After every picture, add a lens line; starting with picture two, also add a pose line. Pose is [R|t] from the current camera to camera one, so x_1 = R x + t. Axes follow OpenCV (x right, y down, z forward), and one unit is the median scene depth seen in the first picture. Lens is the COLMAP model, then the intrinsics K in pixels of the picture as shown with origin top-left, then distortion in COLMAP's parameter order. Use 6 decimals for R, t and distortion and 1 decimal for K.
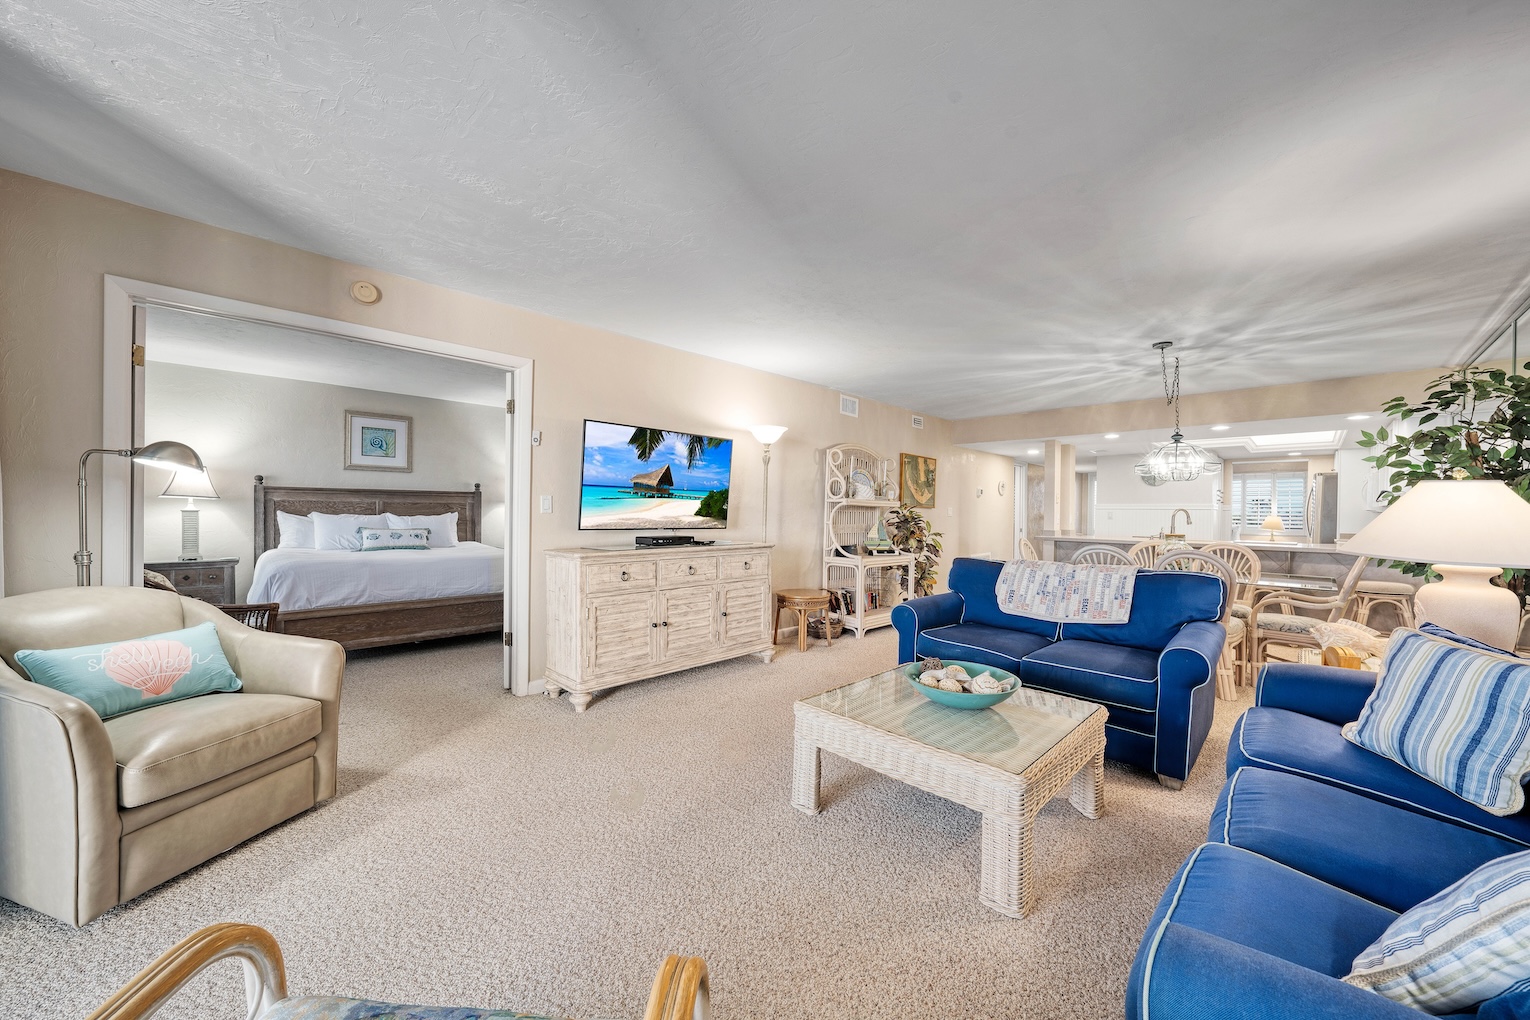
lens RADIAL K [[550.2, 0, 765.0], [0, 550.2, 510.0], [0, 0, 1]] dist [-0.000860, -0.000076]
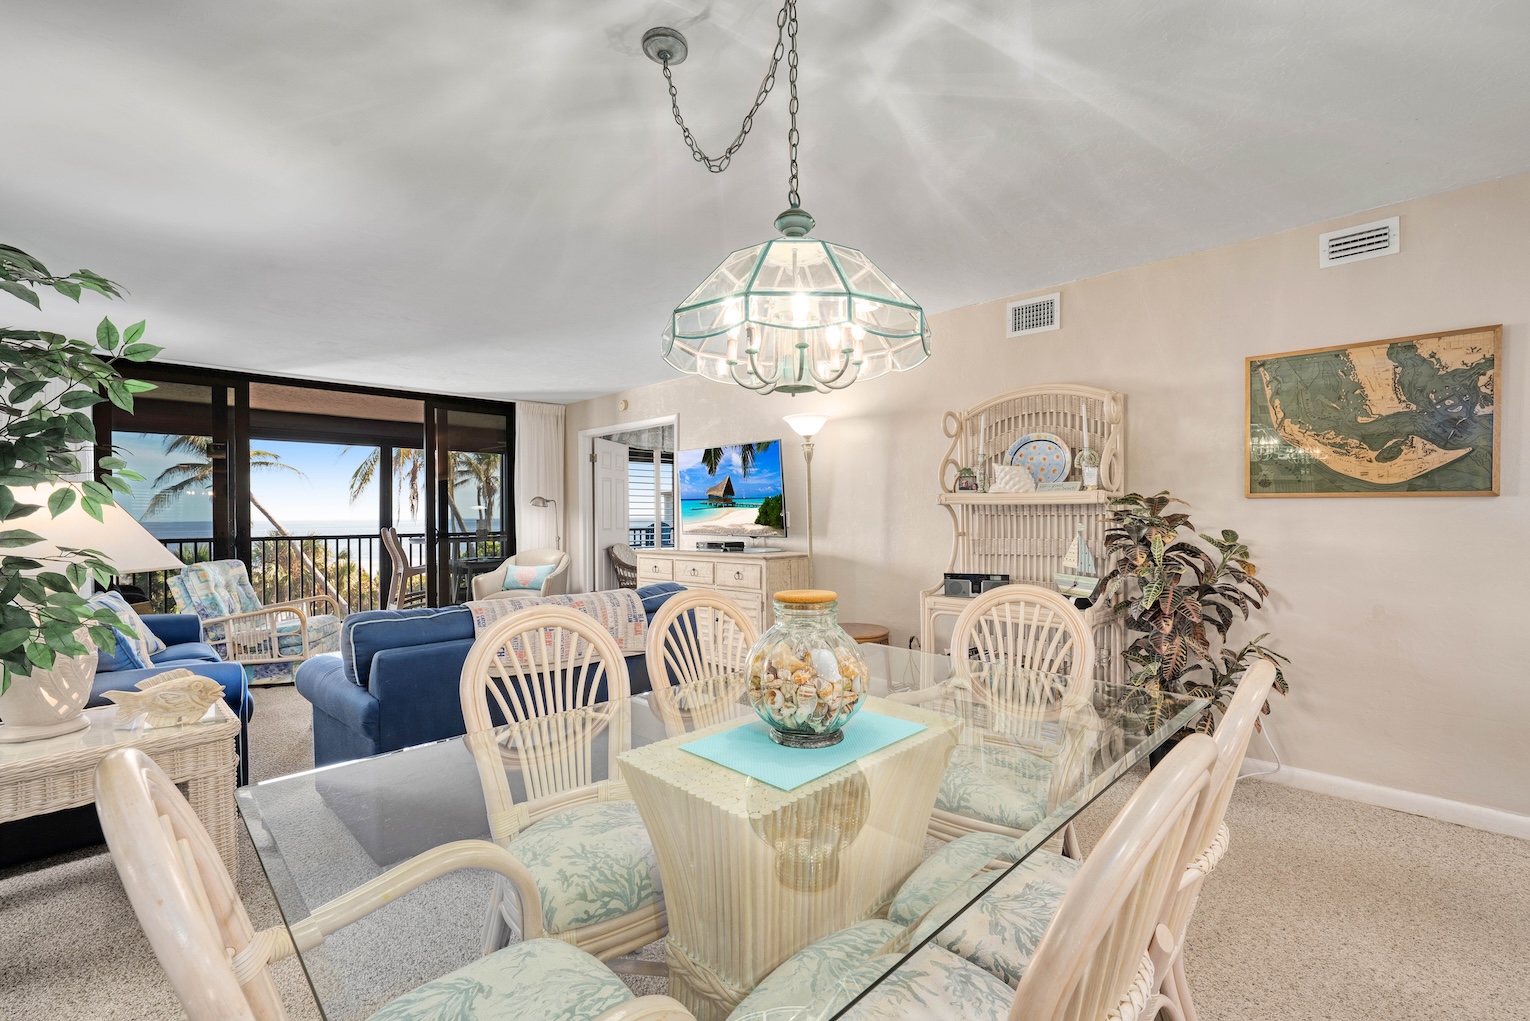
lens RADIAL K [[675.2, 0, 765.0], [0, 675.2, 510.5], [0, 0, 1]] dist [0.000782, 0.000043]
pose [[-0.016503, -0.023533, -0.999587, 1.144328], [0.001585, 0.999721, -0.023563, 0.016134], [0.999863, -0.001973, -0.016461, 1.099041]]
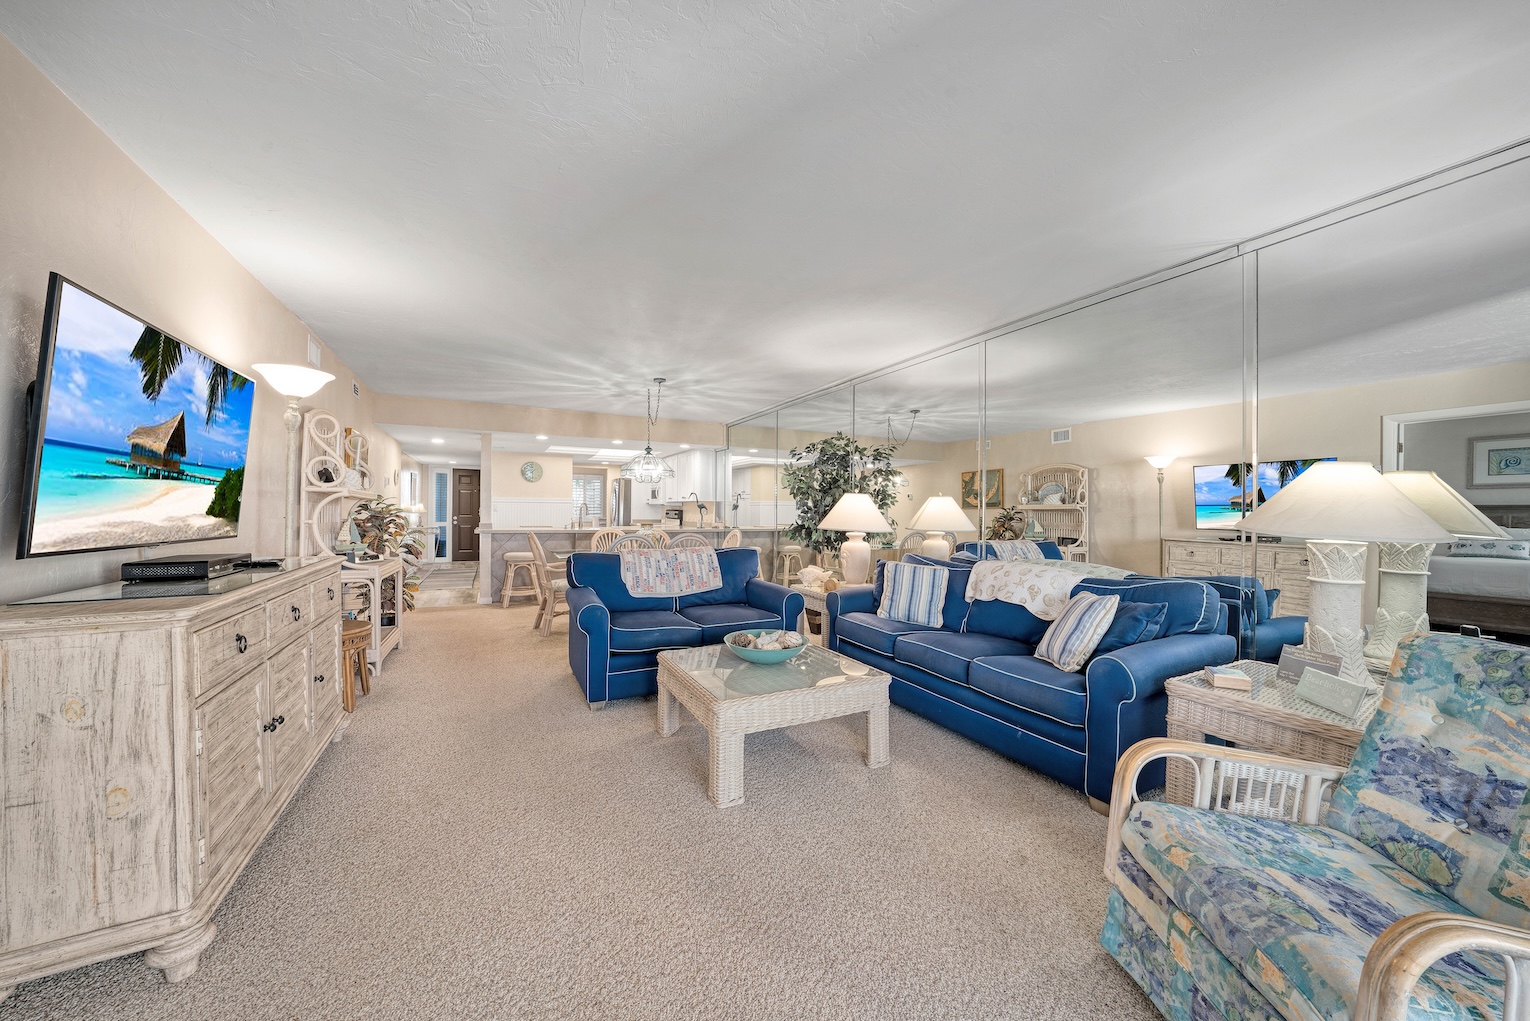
lens RADIAL K [[550.8, 0, 770.6], [0, 550.8, 512.4], [0, 0, 1]] dist [-0.007459, -0.000013]
pose [[0.307795, -0.011673, 0.951381, -0.482874], [-0.008413, 0.999852, 0.014990, -0.004704], [-0.951416, -0.012618, 0.307651, 0.350204]]
